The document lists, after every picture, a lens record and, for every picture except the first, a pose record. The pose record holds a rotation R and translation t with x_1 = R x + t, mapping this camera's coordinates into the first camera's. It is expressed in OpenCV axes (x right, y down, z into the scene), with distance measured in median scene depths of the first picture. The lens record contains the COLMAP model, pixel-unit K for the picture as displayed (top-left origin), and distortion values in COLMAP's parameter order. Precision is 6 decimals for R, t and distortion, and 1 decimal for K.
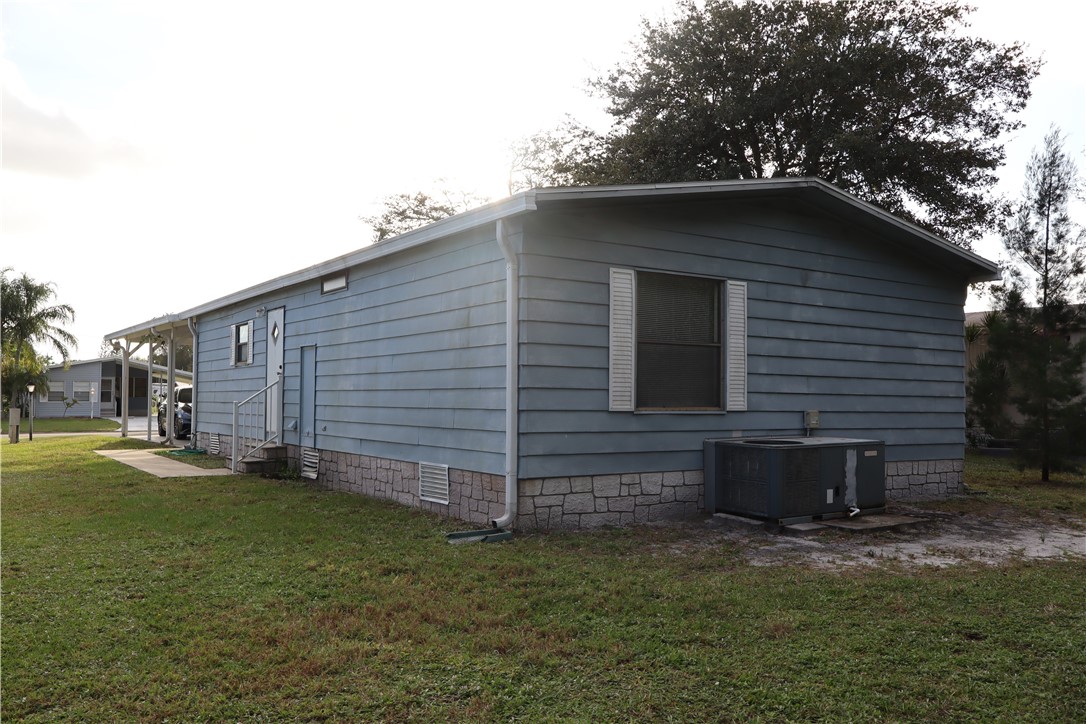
lens RADIAL K [[905.3, 0, 543.3], [0, 905.3, 364.9], [0, 0, 1]] dist [-0.004807, 0.001715]
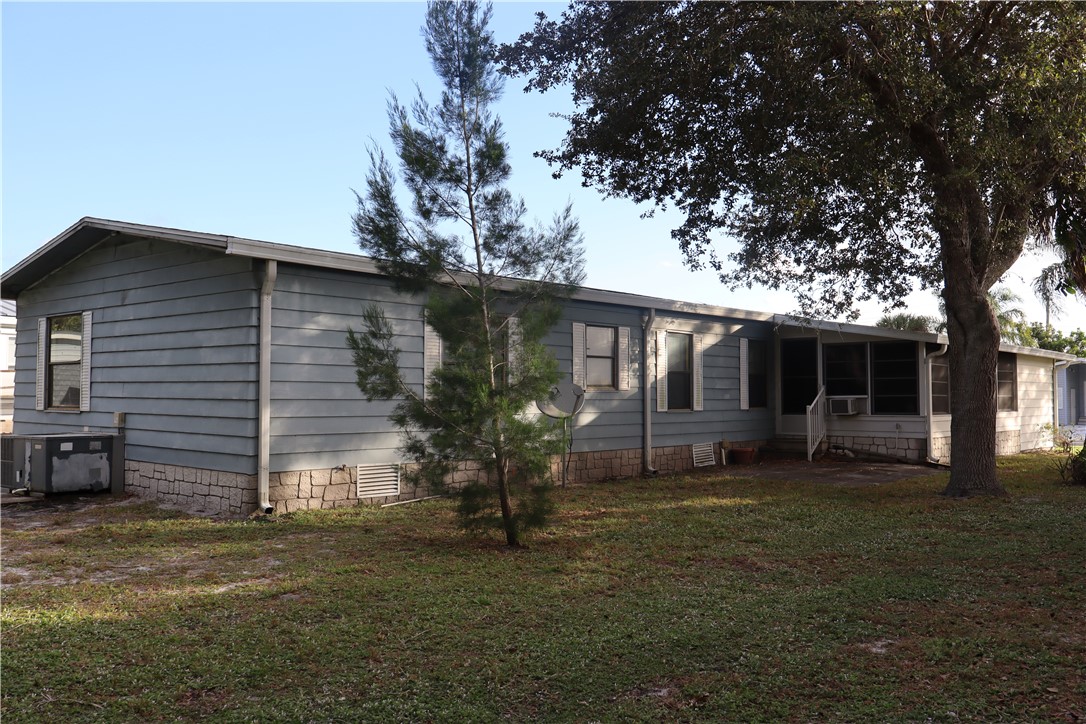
lens RADIAL K [[957.2, 0, 543.0], [0, 957.2, 359.4], [0, 0, 1]] dist [-0.003243, 0.001396]
pose [[0.248980, -0.047416, -0.967347, 1.447309], [0.032423, 0.998649, -0.040605, 0.045233], [0.967966, -0.021255, 0.250181, 1.092431]]
